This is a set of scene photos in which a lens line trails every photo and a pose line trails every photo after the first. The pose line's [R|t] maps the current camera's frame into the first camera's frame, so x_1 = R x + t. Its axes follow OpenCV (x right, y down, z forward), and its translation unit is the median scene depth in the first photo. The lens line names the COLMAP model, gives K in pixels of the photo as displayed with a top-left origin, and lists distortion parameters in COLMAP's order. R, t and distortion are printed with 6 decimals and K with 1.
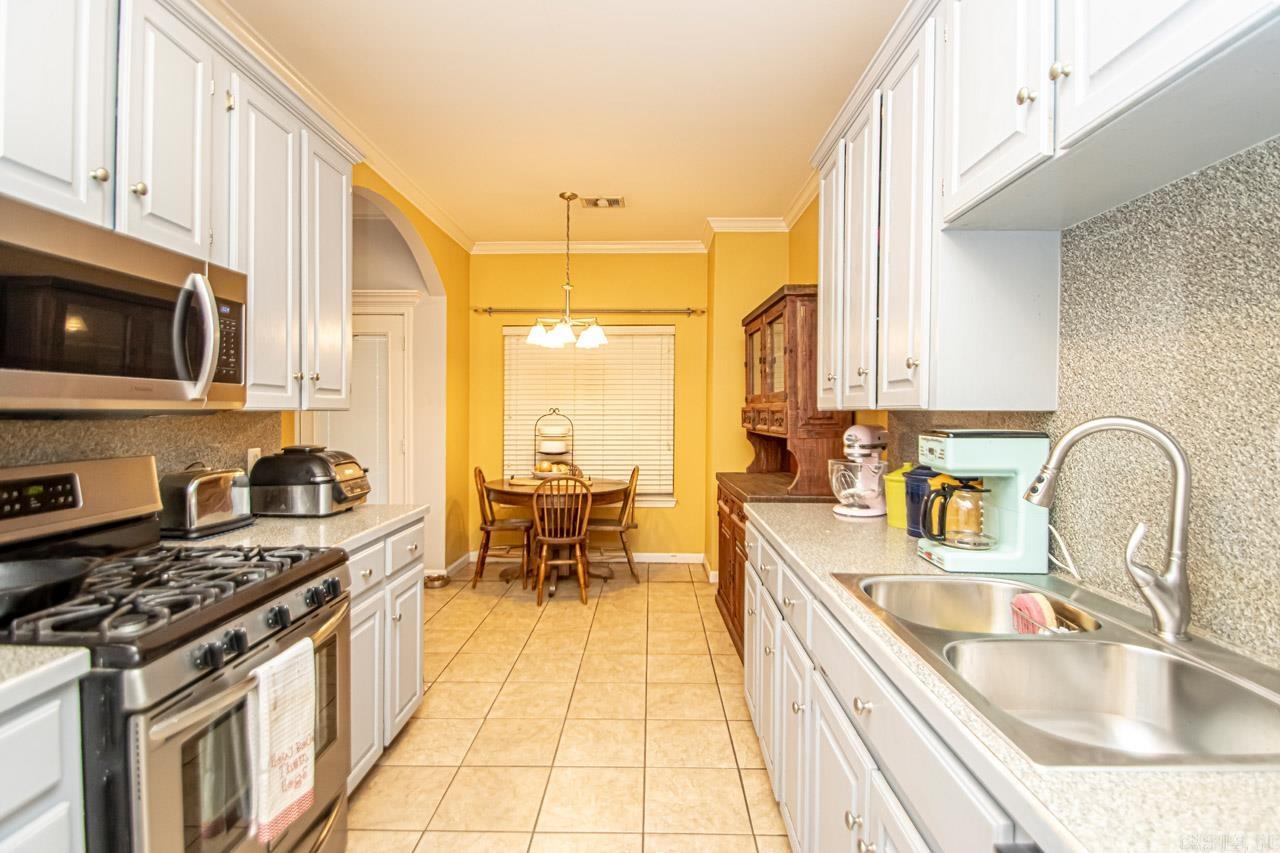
lens RADIAL K [[609.3, 0, 644.4], [0, 609.3, 424.7], [0, 0, 1]] dist [-0.000883, 0.000504]
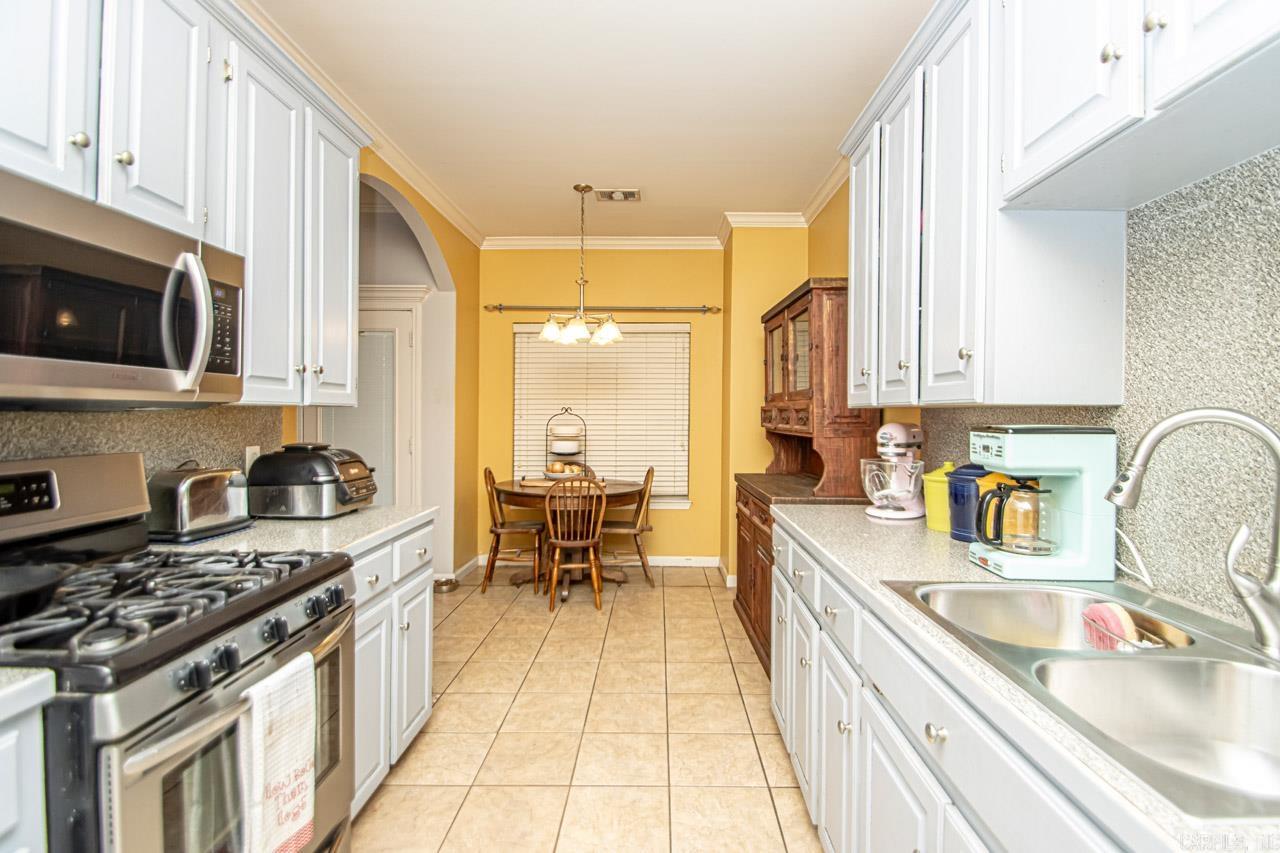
lens RADIAL K [[609.0, 0, 659.3], [0, 609.0, 422.9], [0, 0, 1]] dist [-0.000733, -0.001703]
pose [[0.999911, 0.002273, 0.013138, -0.028958], [-0.002183, 0.999974, -0.006862, 0.008882], [-0.013153, 0.006832, 0.999890, 0.058336]]
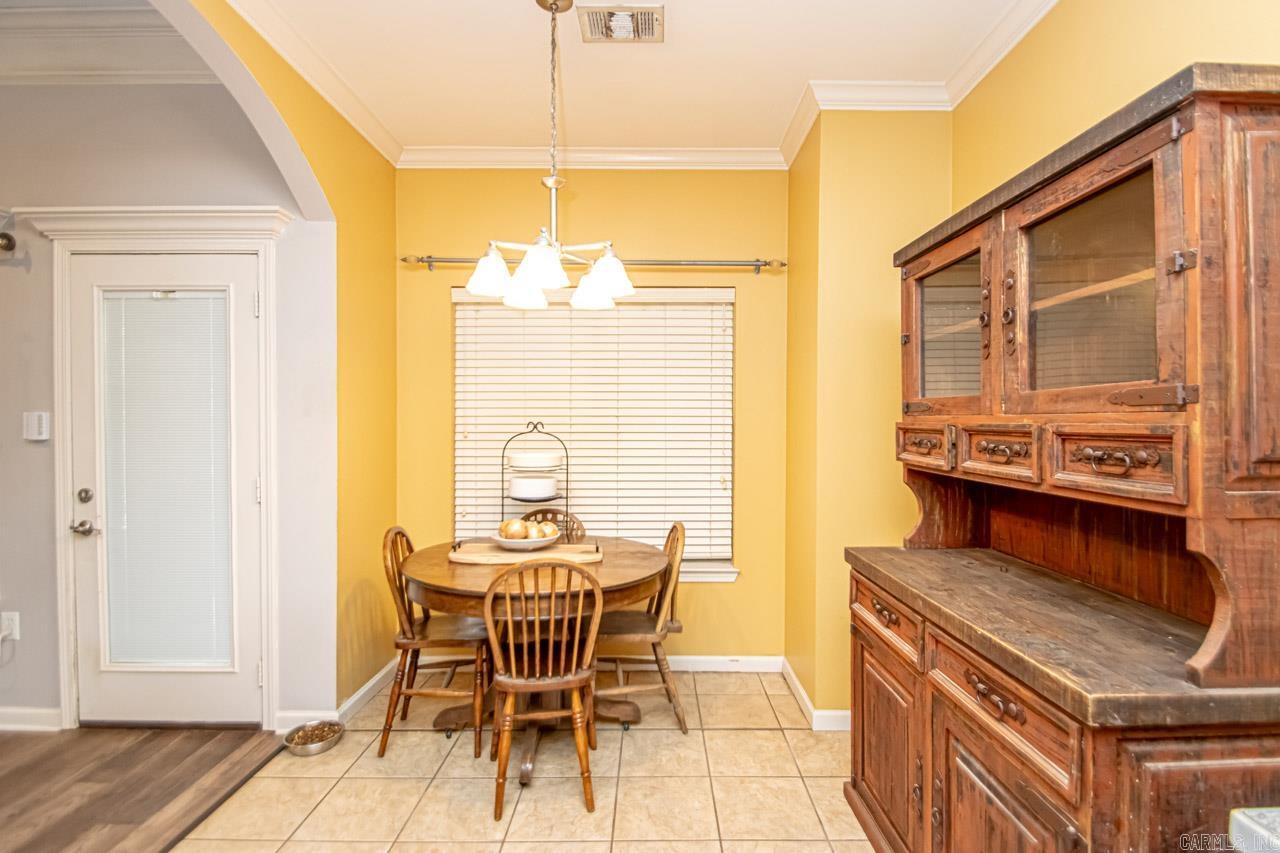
lens RADIAL K [[593.6, 0, 700.3], [0, 593.6, 431.8], [0, 0, 1]] dist [0.000281, 0.000188]
pose [[0.995607, -0.002467, 0.093599, -0.099231], [0.002757, 0.999992, -0.002970, -0.035873], [-0.093591, 0.003215, 0.995606, 0.957797]]
